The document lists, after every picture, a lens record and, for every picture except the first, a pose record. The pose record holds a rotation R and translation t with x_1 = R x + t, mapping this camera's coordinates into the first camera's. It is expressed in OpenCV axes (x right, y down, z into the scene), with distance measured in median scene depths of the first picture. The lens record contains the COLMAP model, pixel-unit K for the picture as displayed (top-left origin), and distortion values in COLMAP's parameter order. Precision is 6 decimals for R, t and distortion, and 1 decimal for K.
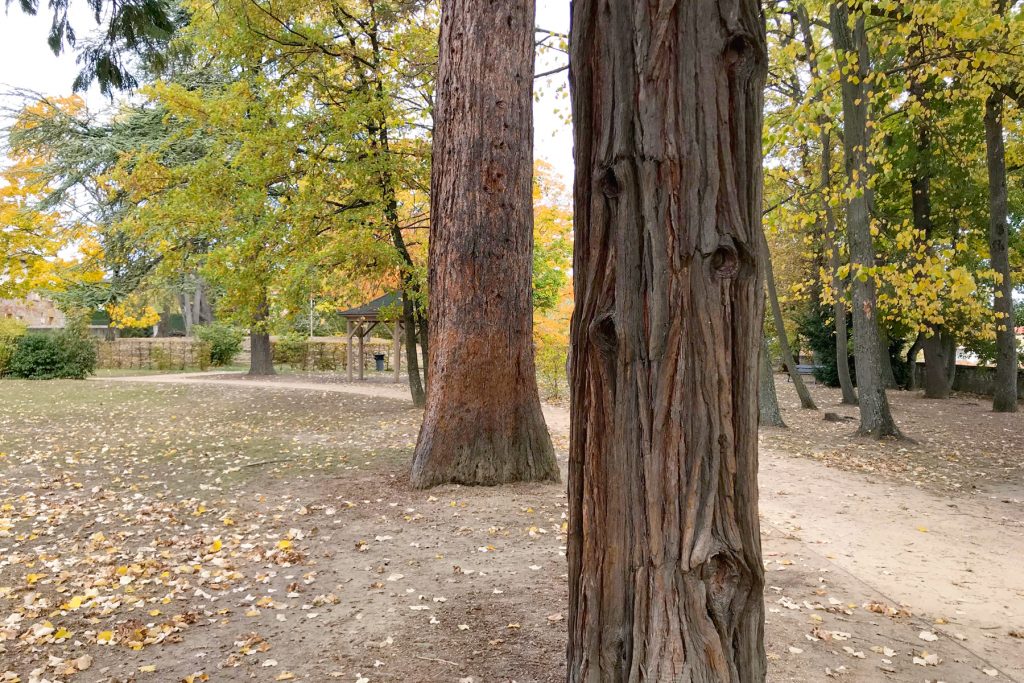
lens RADIAL K [[844.6, 0, 512.4], [0, 844.6, 331.9], [0, 0, 1]] dist [-0.009315, 0.014503]
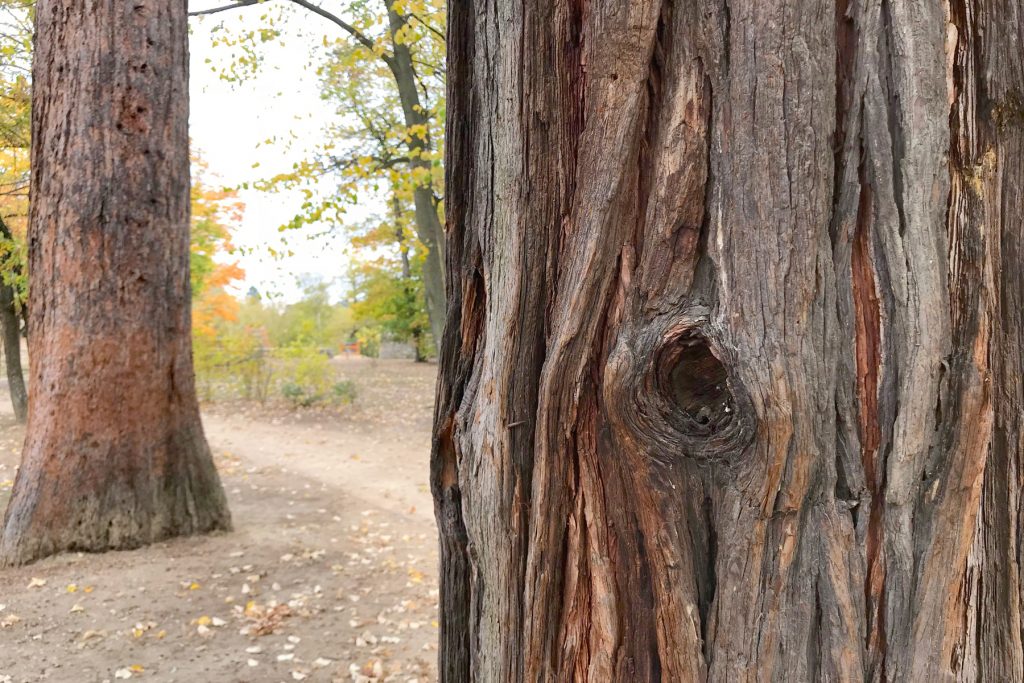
lens RADIAL K [[844.6, 0, 512.4], [0, 844.6, 331.9], [0, 0, 1]] dist [-0.009315, 0.014503]
pose [[0.917627, -0.008928, 0.397342, -0.012266], [0.004215, 0.999910, 0.012735, -0.006224], [-0.397420, -0.010011, 0.917582, 0.228231]]
